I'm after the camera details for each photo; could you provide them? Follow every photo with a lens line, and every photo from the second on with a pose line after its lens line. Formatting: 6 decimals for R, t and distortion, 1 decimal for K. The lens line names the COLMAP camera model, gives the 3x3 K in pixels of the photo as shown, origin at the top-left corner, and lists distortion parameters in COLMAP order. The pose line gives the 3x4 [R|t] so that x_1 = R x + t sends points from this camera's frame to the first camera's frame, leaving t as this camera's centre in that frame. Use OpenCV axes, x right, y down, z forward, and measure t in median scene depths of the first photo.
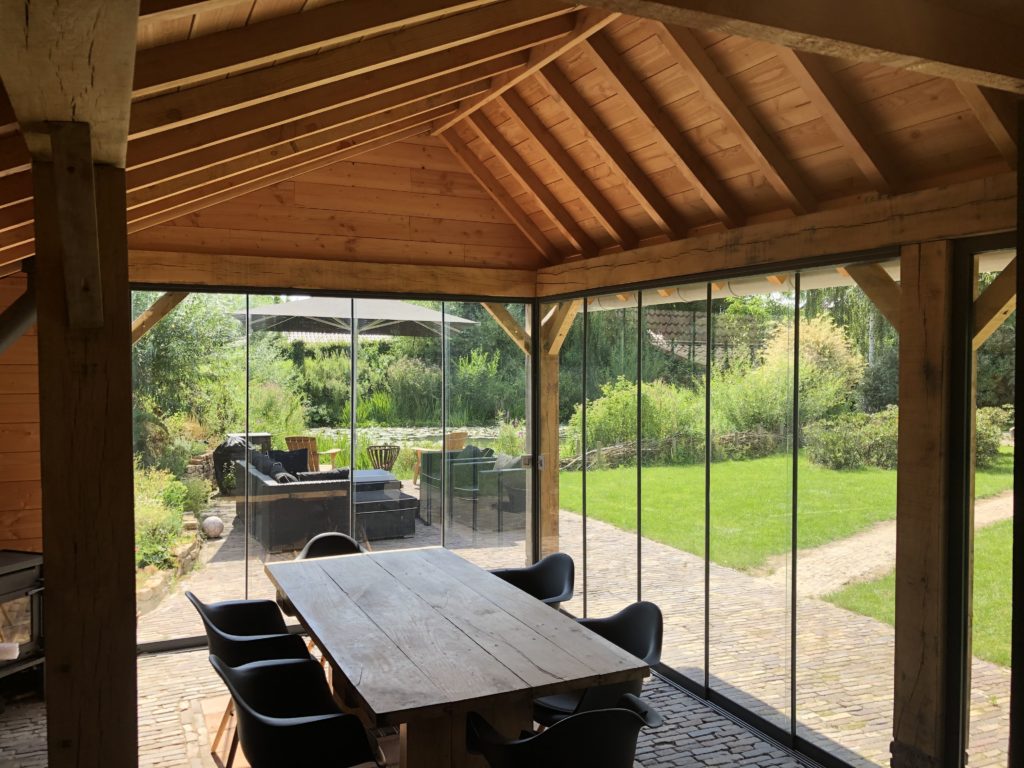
lens RADIAL K [[848.7, 0, 512.0], [0, 848.7, 384.0], [0, 0, 1]] dist [0.001148, -0.000034]
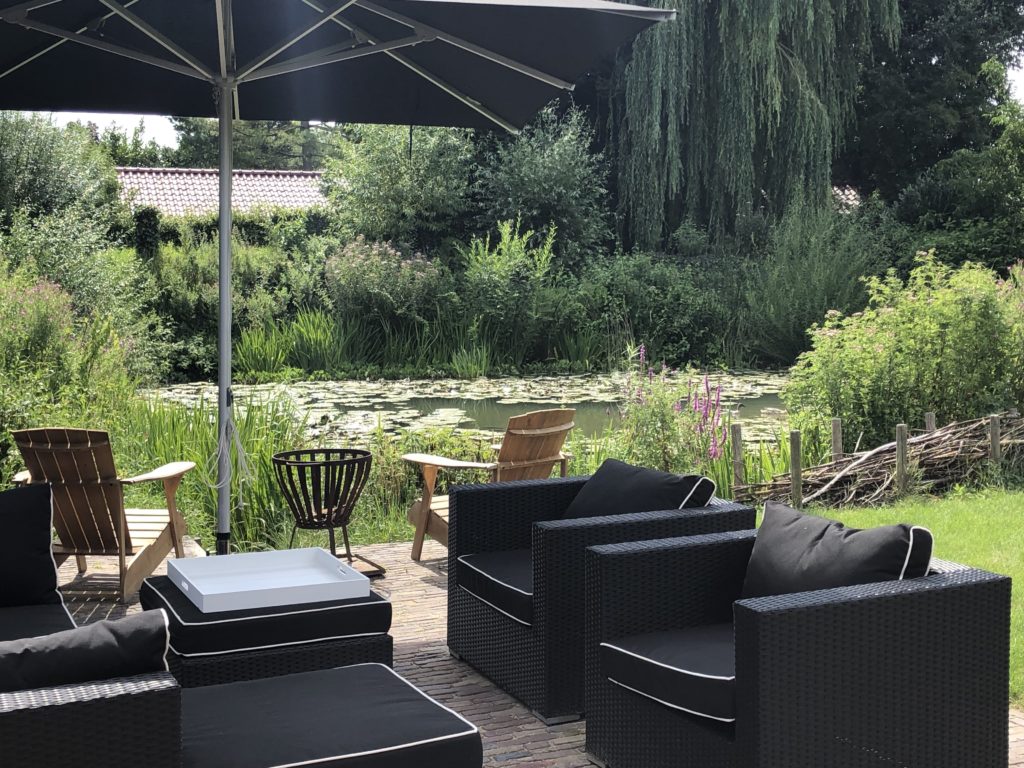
lens RADIAL K [[1385.0, 0, 512.0], [0, 1385.0, 384.0], [0, 0, 1]] dist [0.015469, 0.009094]
pose [[0.999909, -0.007910, -0.010915, -0.029161], [0.008537, 0.998241, 0.058677, 0.006252], [0.010432, -0.058765, 0.998217, 0.188003]]
